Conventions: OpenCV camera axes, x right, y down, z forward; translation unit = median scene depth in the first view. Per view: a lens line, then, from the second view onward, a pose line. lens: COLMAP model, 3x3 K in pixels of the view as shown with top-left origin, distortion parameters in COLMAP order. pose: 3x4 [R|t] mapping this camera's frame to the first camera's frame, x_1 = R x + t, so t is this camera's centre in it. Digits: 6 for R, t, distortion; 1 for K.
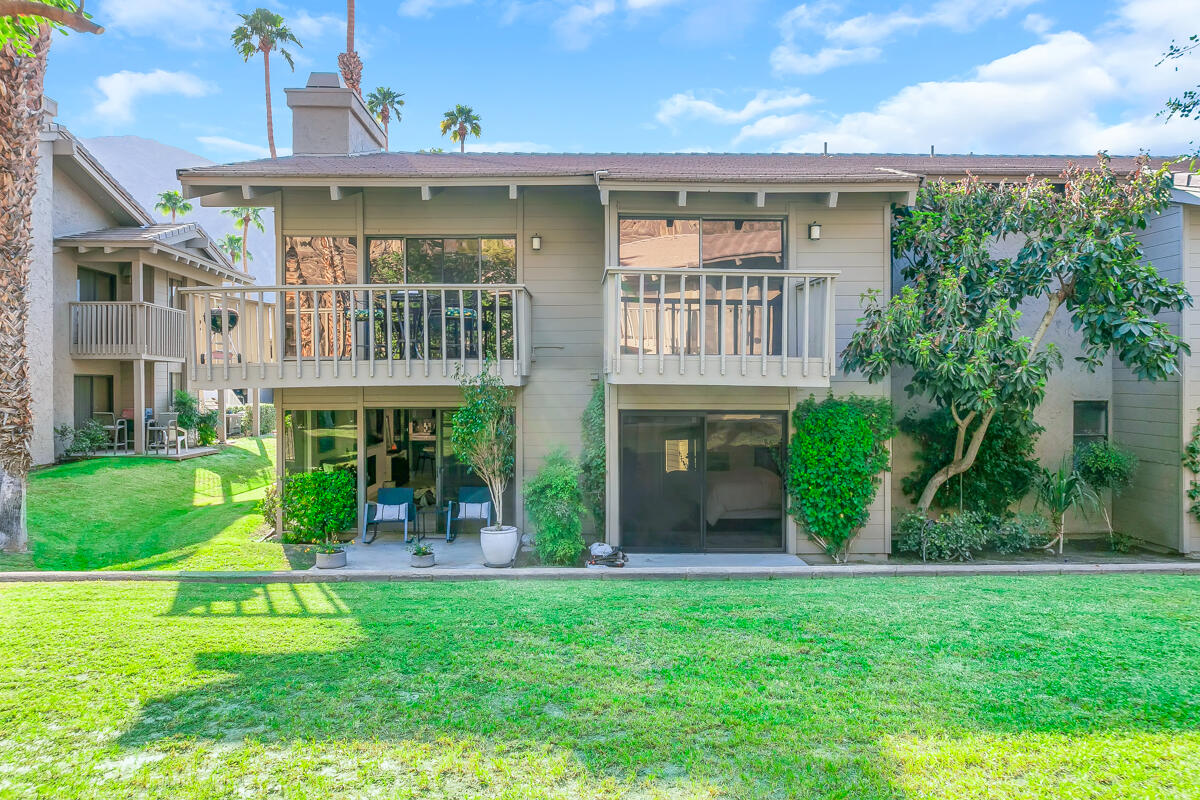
lens RADIAL K [[567.2, 0, 600.0], [0, 567.2, 400.0], [0, 0, 1]] dist [-0.000189, 0.000001]
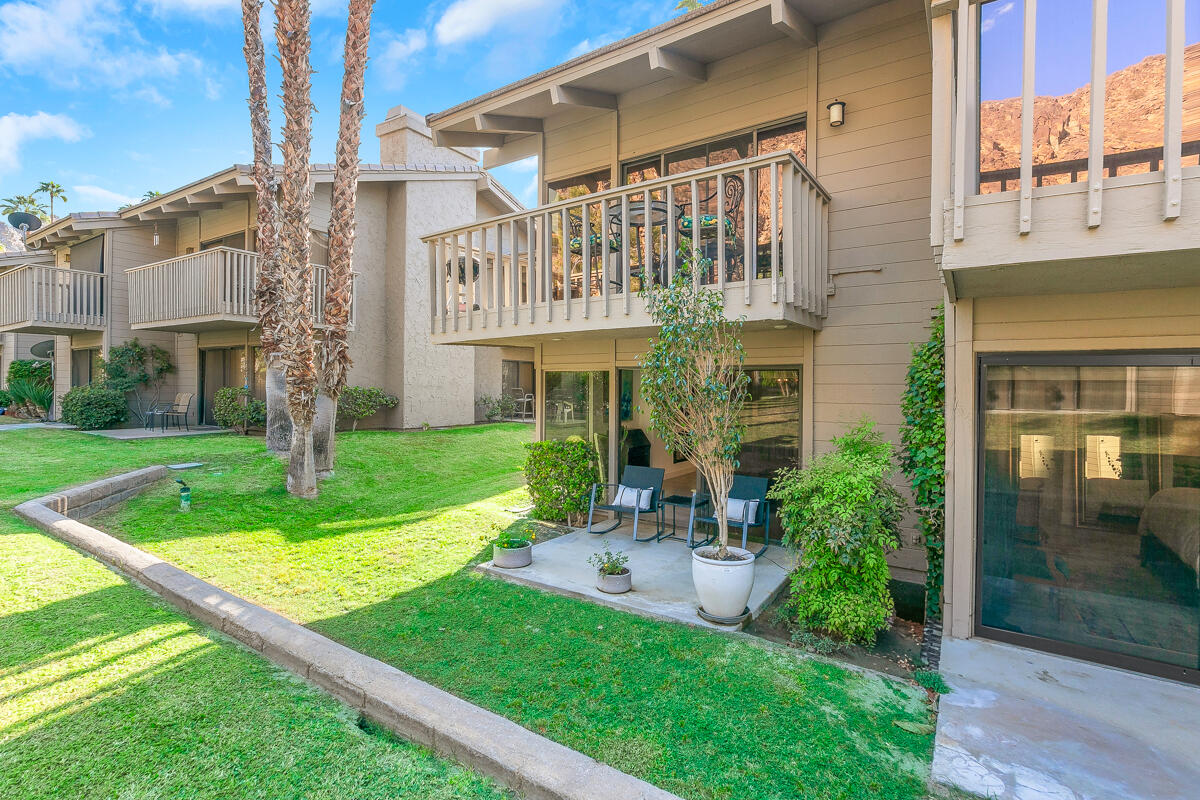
lens RADIAL K [[556.8, 0, 603.4], [0, 556.8, 382.1], [0, 0, 1]] dist [-0.001954, -0.000166]
pose [[0.829242, 0.005256, -0.558865, 0.035005], [-0.006092, 0.999981, 0.000365, 0.044485], [0.558857, 0.003102, 0.829258, 0.401916]]
